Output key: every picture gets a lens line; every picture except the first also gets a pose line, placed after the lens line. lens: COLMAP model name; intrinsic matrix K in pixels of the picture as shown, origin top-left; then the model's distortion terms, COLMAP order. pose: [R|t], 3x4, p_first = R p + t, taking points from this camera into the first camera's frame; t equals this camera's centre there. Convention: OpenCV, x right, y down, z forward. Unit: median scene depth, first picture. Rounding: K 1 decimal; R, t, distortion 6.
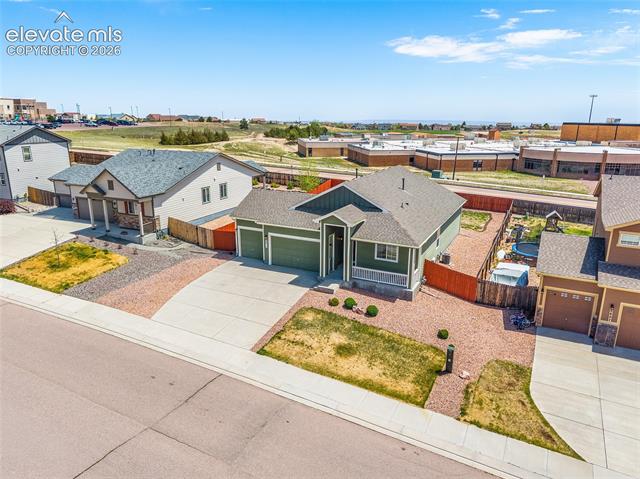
lens RADIAL K [[441.9, 0, 320.0], [0, 441.9, 239.5], [0, 0, 1]] dist [0.042668, -0.053955]
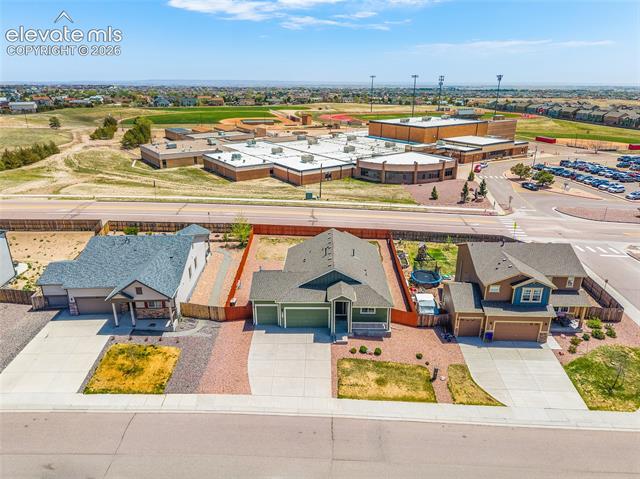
lens RADIAL K [[440.4, 0, 320.0], [0, 440.4, 239.5], [0, 0, 1]] dist [0.007318, -0.003103]
pose [[0.900156, -0.155619, 0.406820, -0.616593], [0.120275, 0.986490, 0.111229, -0.417981], [-0.418633, -0.051193, 0.906711, -0.364383]]
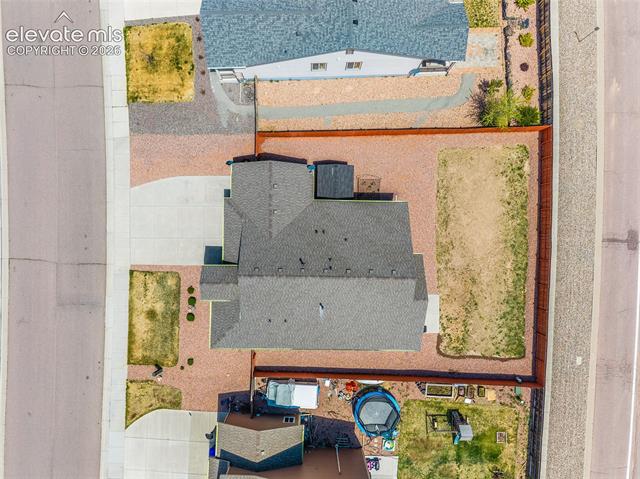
lens RADIAL K [[440.4, 0, 320.0], [0, 440.4, 239.5], [0, 0, 1]] dist [0.007318, -0.003103]
pose [[0.432585, 0.901574, -0.005812, 0.067367], [-0.259002, 0.130441, 0.957028, -1.279327], [0.863590, -0.412491, 0.289936, 0.928102]]
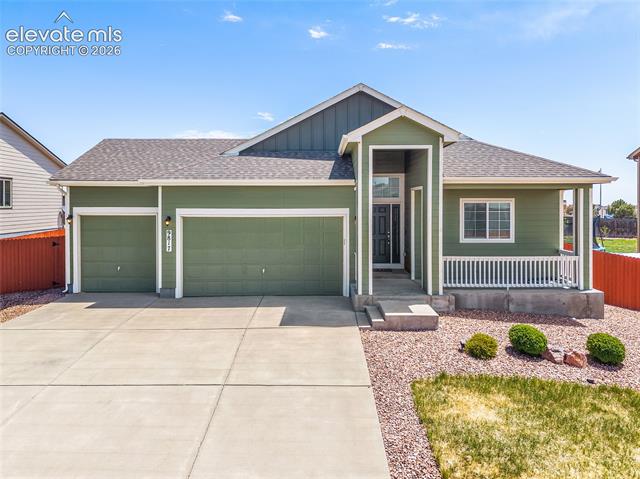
lens RADIAL K [[445.0, 0, 321.7], [0, 445.0, 202.2], [0, 0, 1]] dist [-0.015226, -0.000417]
pose [[0.895161, -0.004643, 0.445718, -0.193444], [0.124470, 0.962773, -0.239950, 0.094916], [-0.428011, 0.270273, 0.862415, 0.680998]]
